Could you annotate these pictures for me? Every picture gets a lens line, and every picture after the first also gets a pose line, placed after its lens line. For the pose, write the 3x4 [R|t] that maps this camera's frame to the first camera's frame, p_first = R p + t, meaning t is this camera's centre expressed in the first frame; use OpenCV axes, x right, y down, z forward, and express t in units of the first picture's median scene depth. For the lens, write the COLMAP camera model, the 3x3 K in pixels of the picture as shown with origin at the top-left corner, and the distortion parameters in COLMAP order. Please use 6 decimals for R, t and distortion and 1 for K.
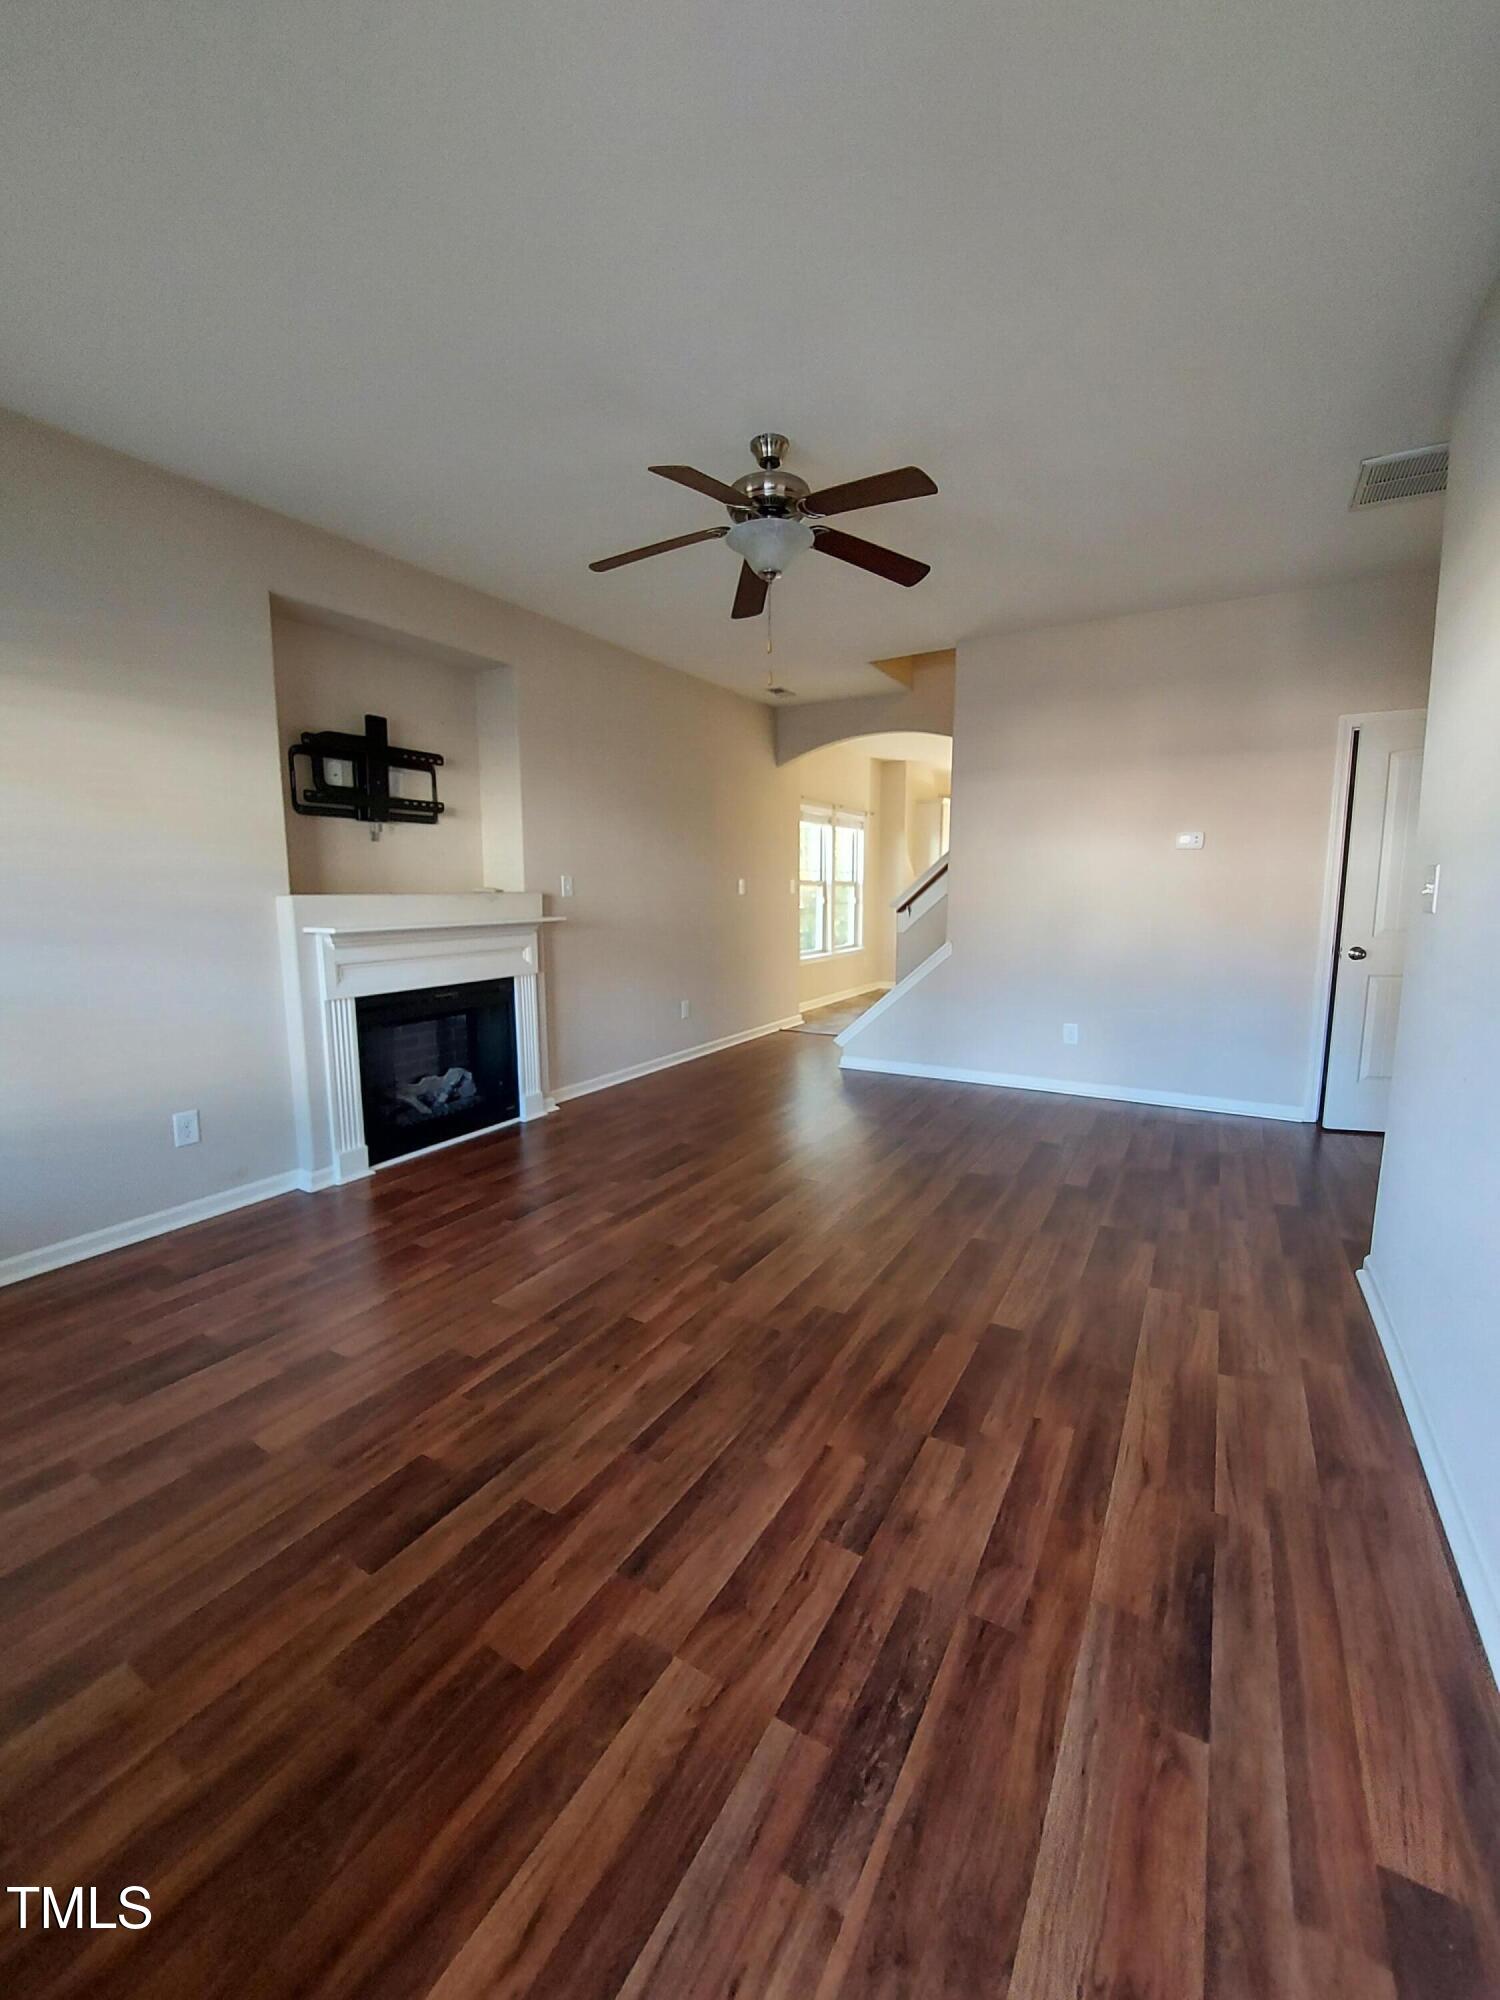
lens RADIAL K [[811.5, 0, 750.0], [0, 811.5, 1000.0], [0, 0, 1]] dist [-0.018195, 0.000088]
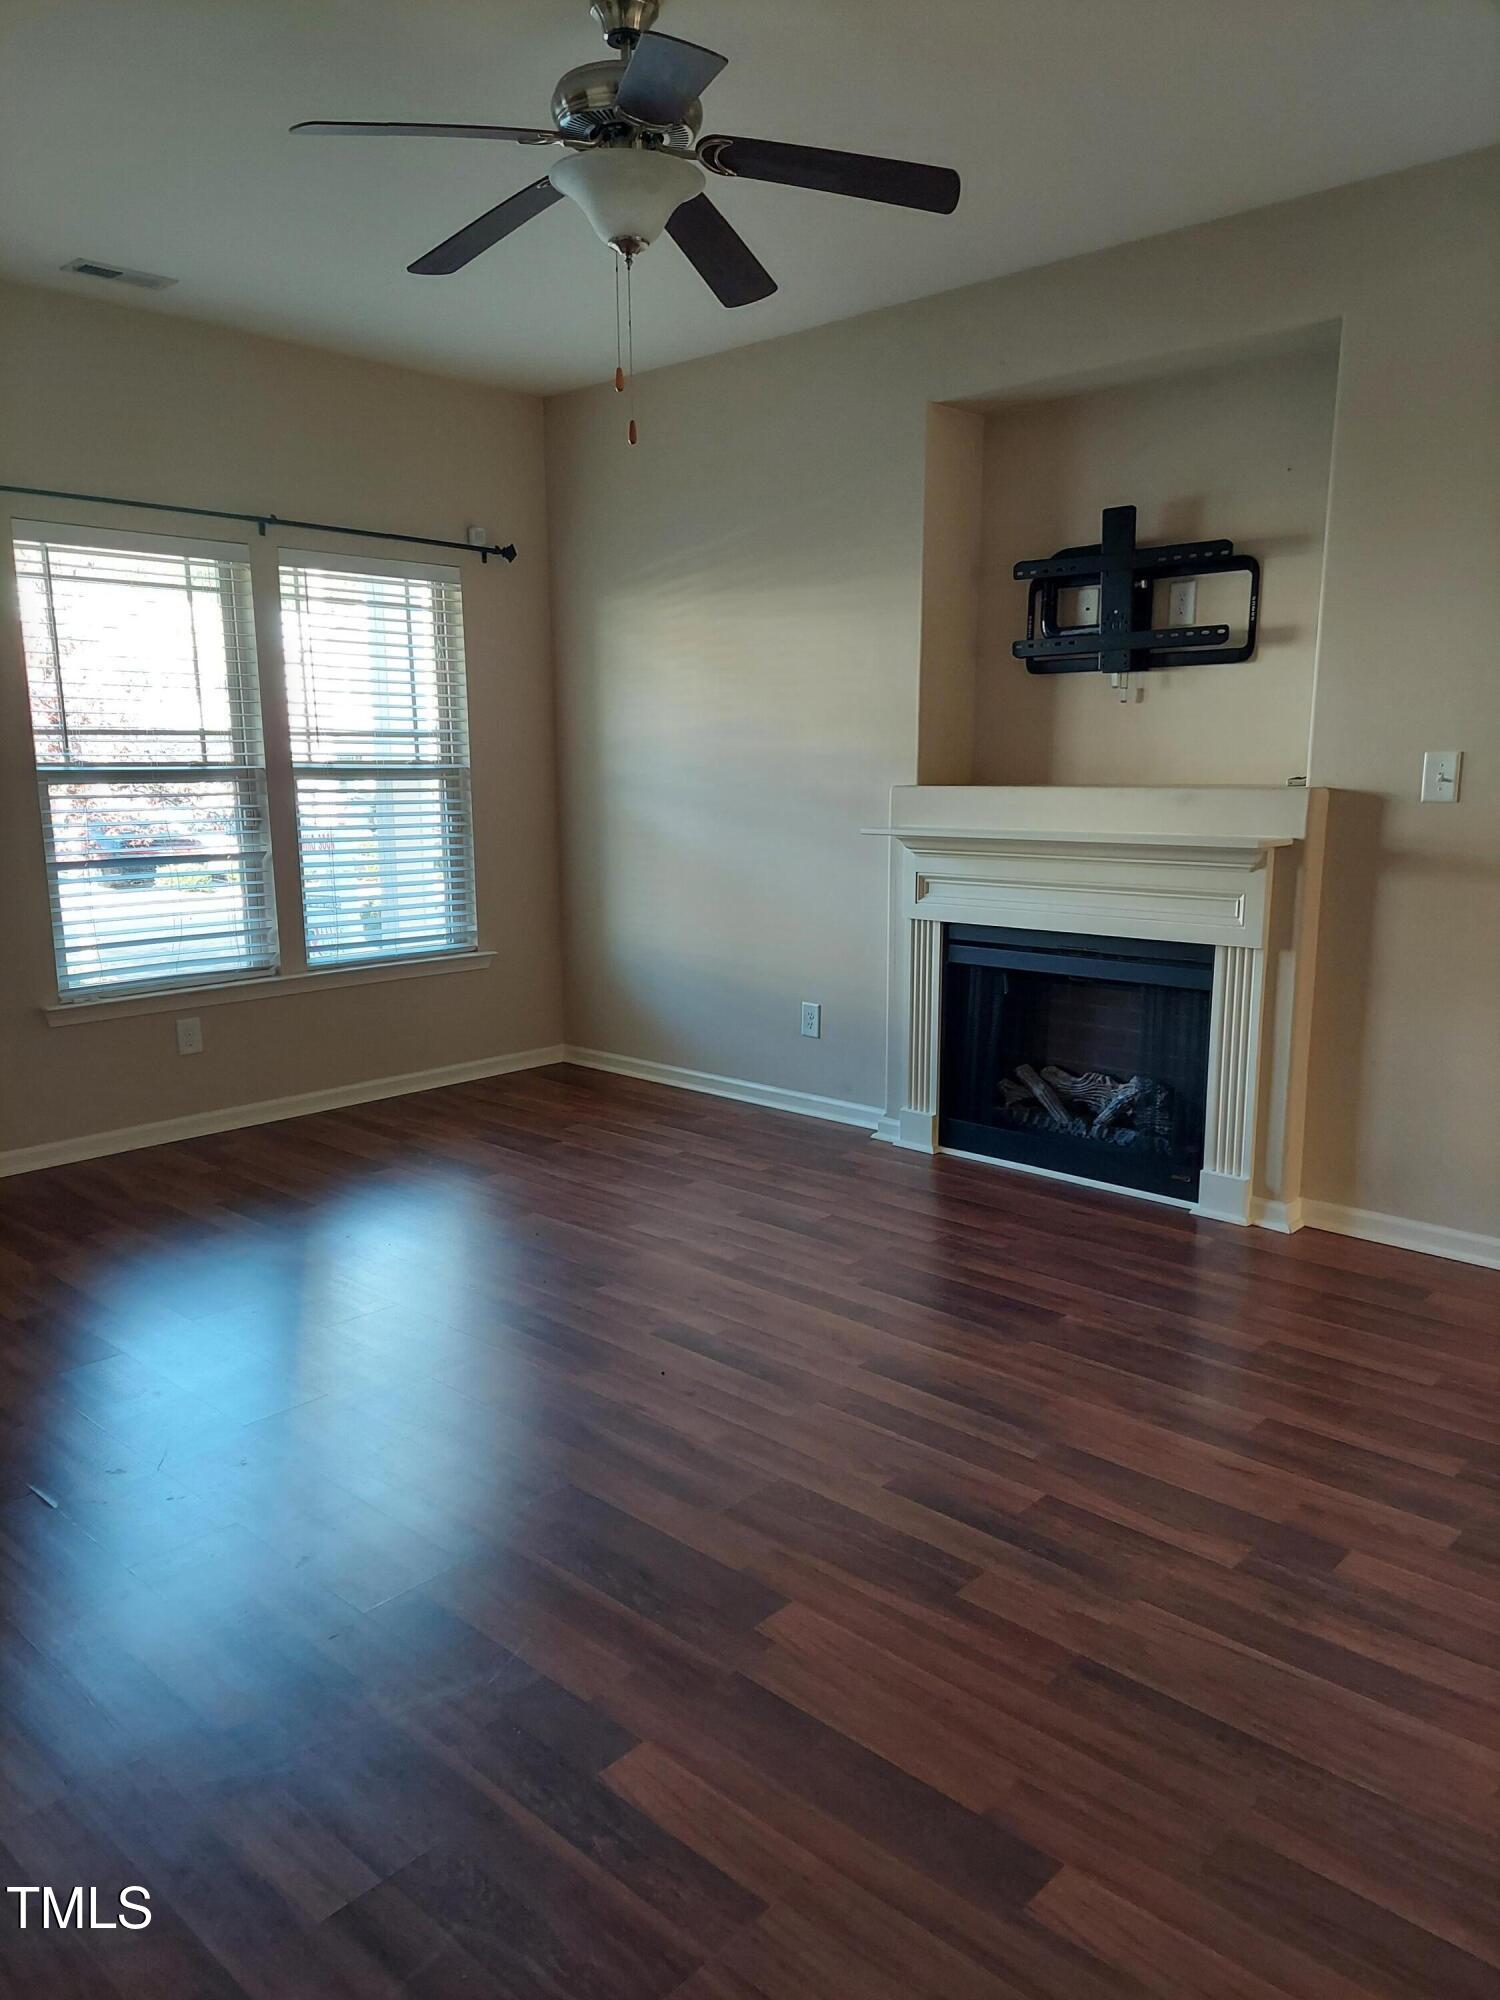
lens RADIAL K [[1438.4, 0, 737.5], [0, 1438.4, 1047.2], [0, 0, 1]] dist [0.107056, -0.115911]
pose [[-0.230675, 0.202708, -0.951682, 0.822487], [-0.129621, 0.962941, 0.236524, -0.174381], [0.964359, 0.177918, -0.195851, 1.023796]]
